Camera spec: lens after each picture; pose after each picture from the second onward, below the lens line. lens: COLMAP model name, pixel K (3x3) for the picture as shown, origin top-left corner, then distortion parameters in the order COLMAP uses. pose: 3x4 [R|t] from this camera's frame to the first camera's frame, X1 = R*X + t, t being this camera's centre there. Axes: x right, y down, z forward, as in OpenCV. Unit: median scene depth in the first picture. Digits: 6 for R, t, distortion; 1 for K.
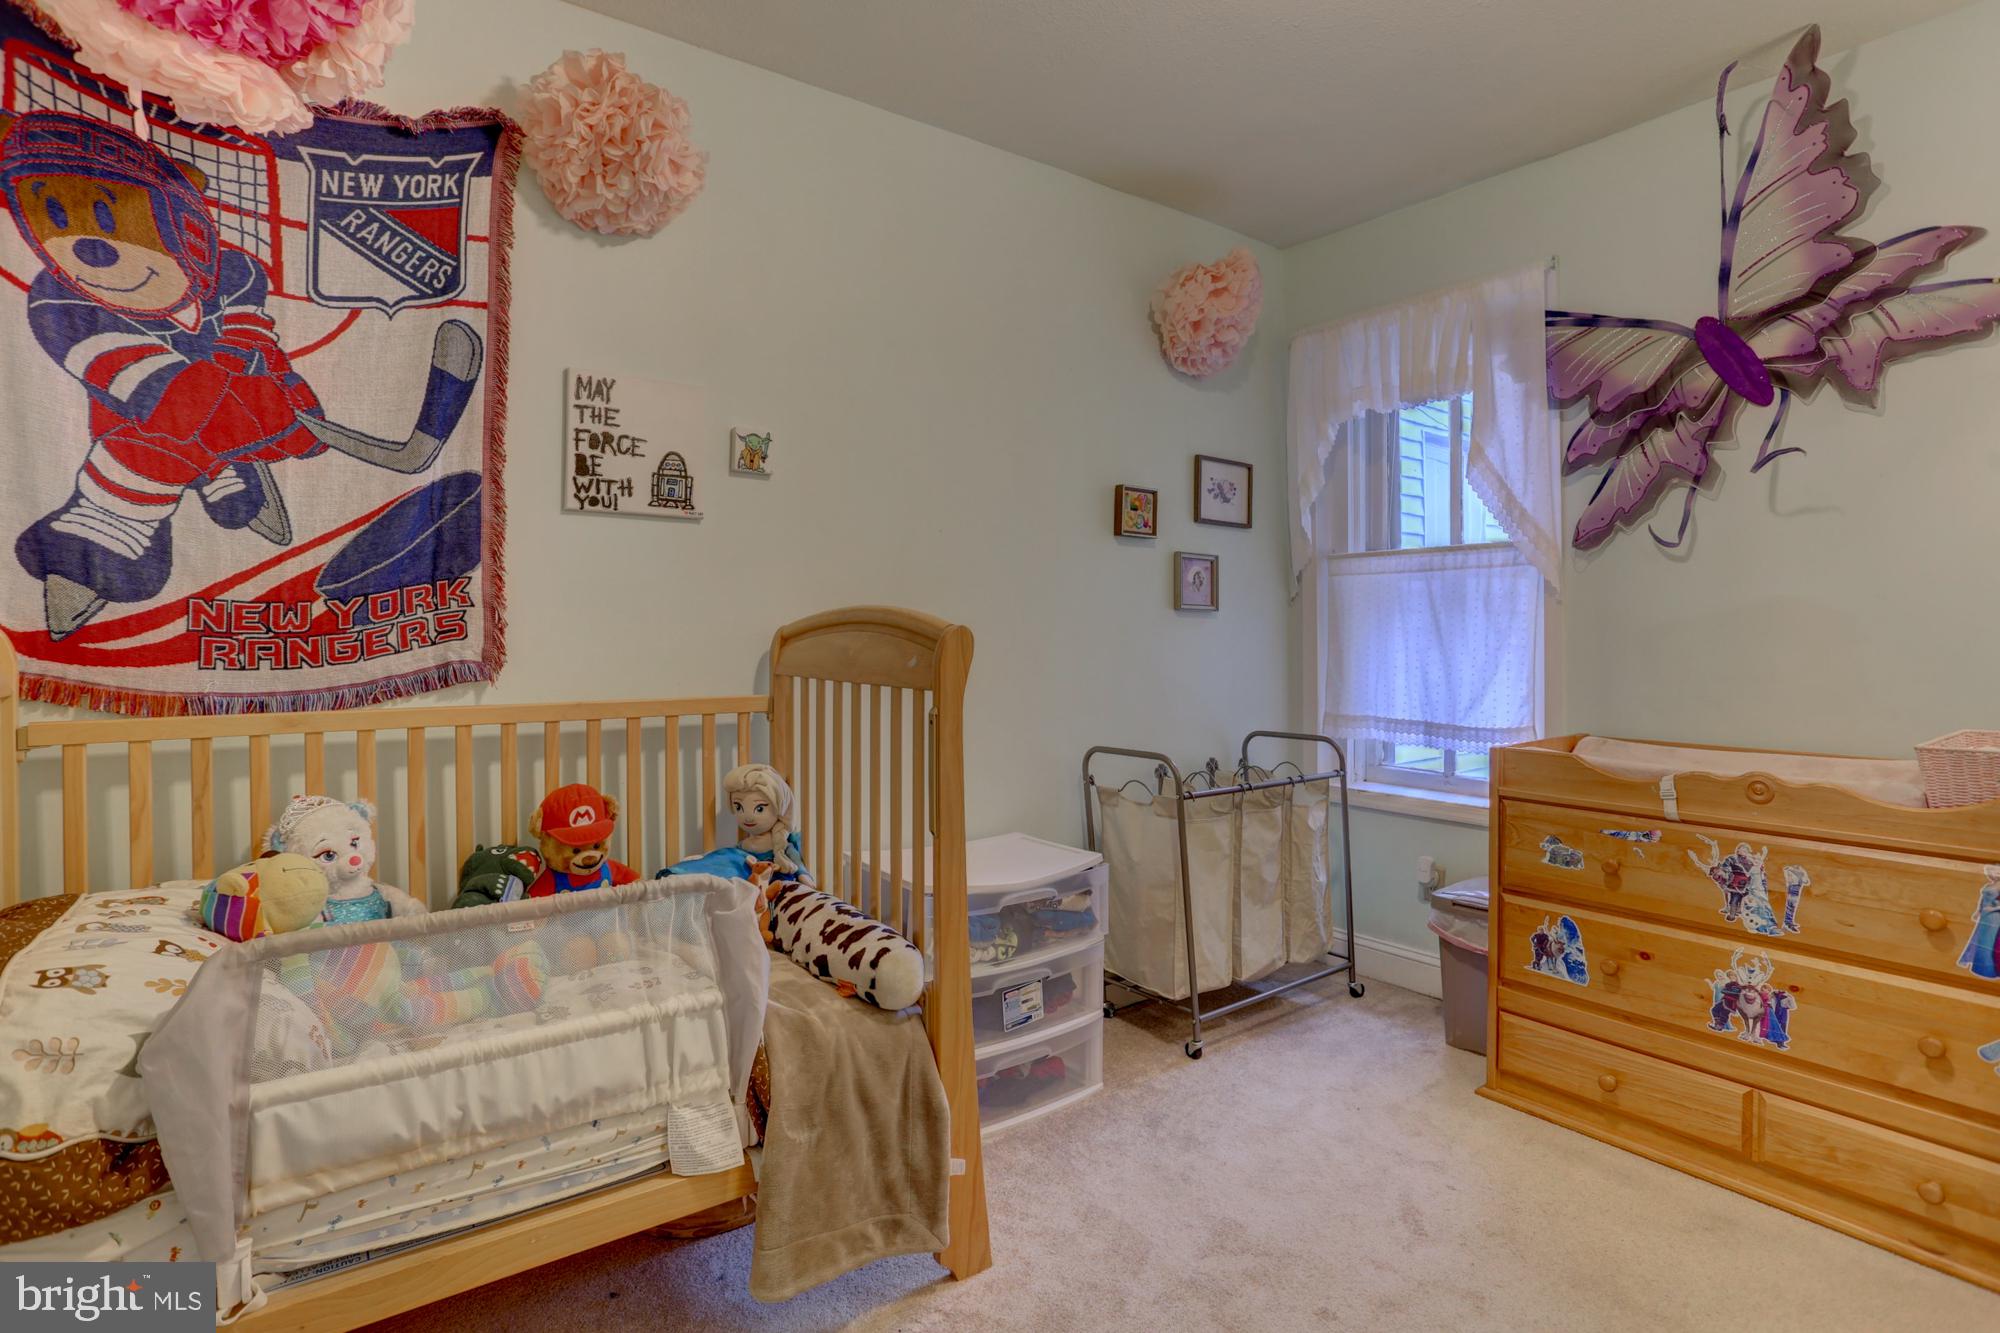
lens RADIAL K [[955.7, 0, 1078.2], [0, 955.7, 636.5], [0, 0, 1]] dist [-0.054953, 0.018277]
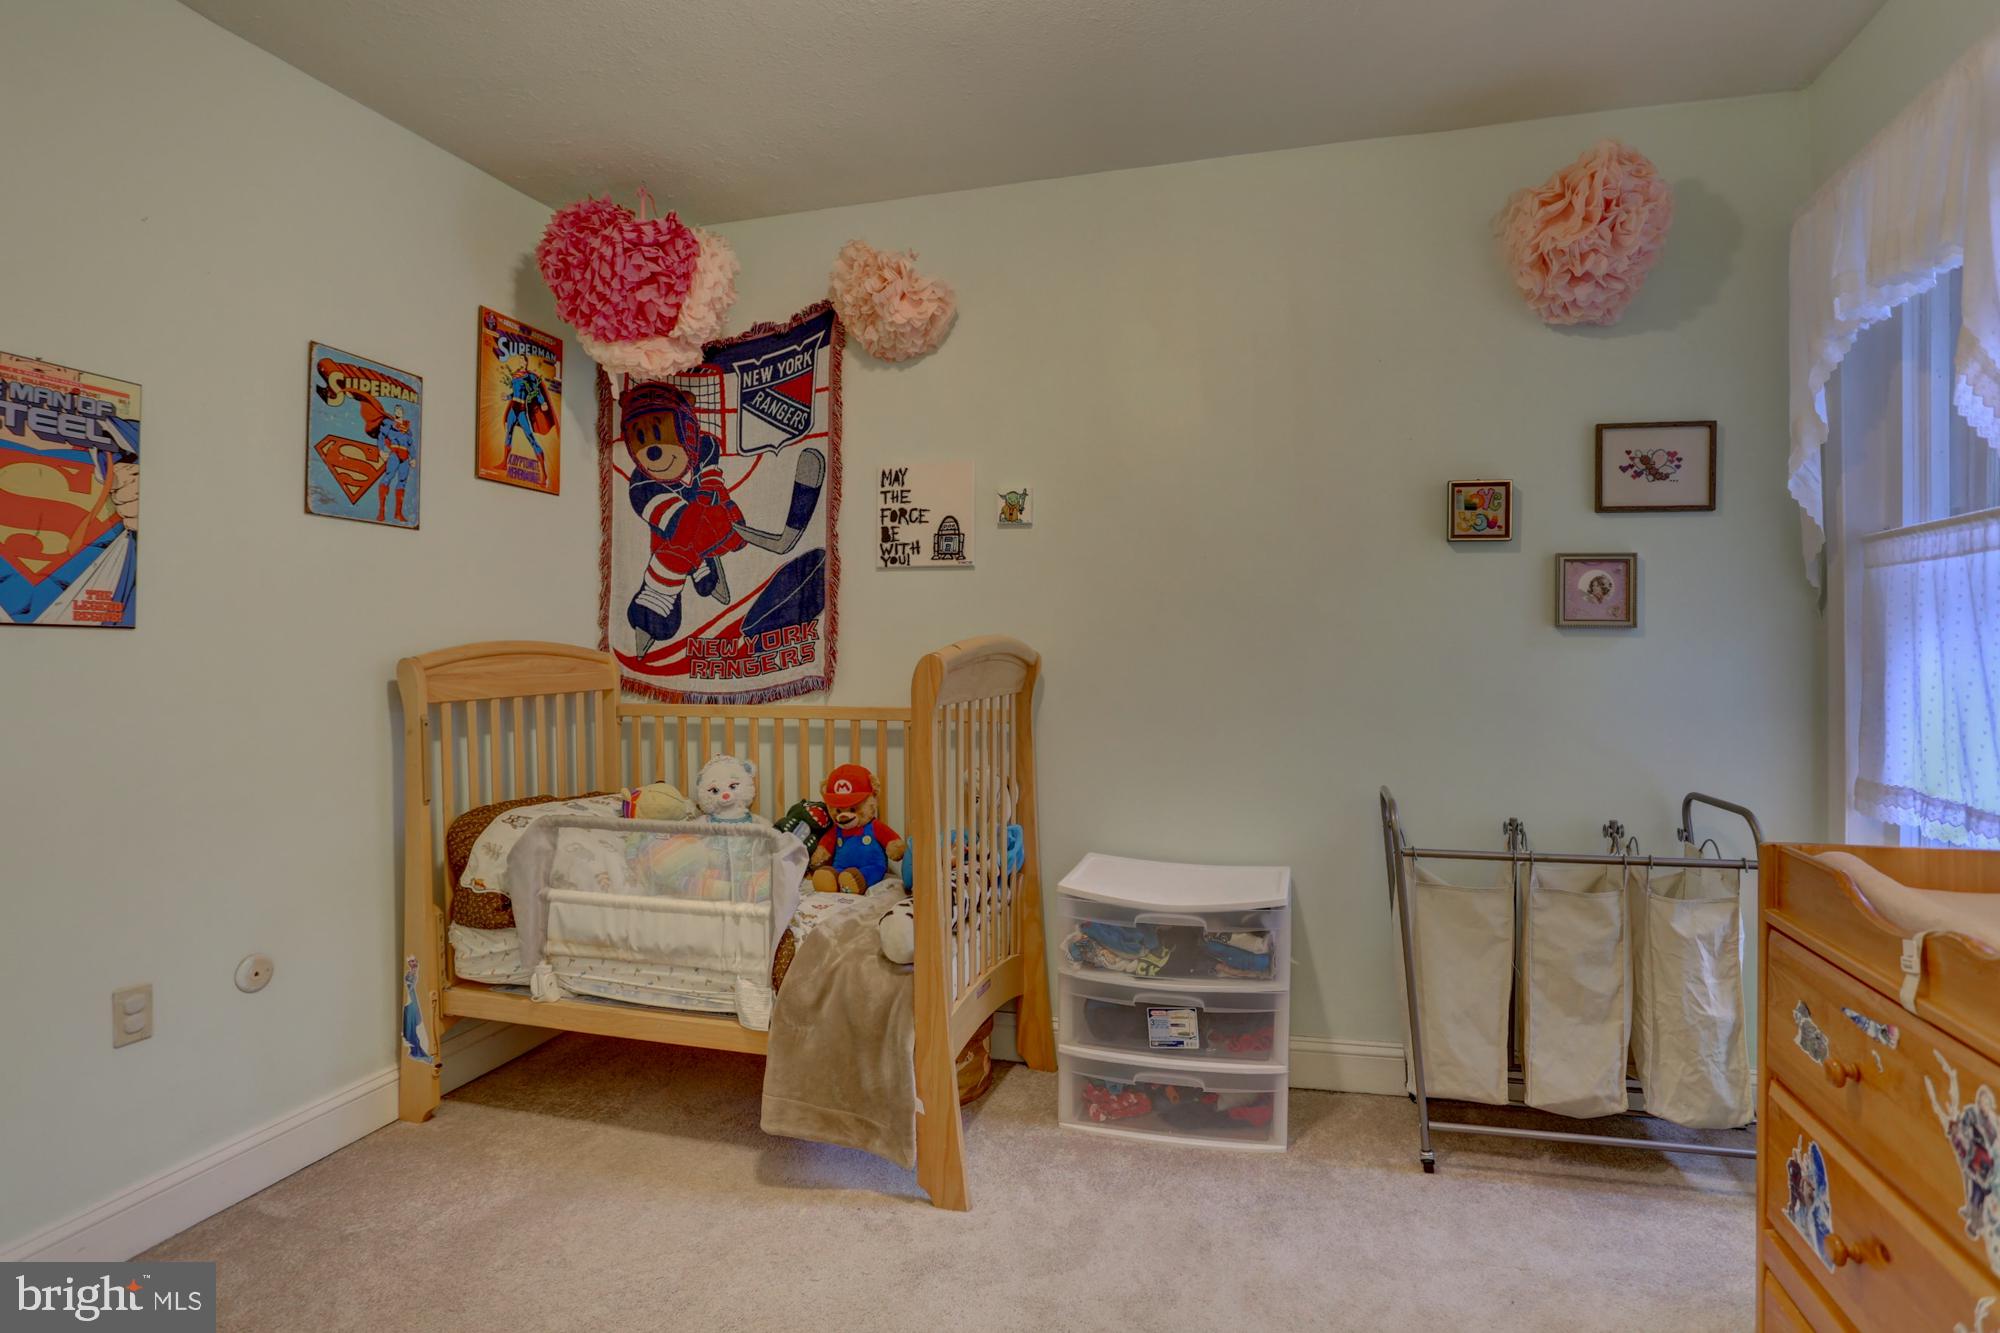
lens RADIAL K [[955.7, 0, 993.0], [0, 955.7, 663.1], [0, 0, 1]] dist [-0.054953, 0.018277]
pose [[0.631164, 0.006110, -0.775625, 0.713201], [-0.001870, 0.999978, 0.006355, -0.004429], [0.775647, -0.002561, 0.631162, 0.263943]]
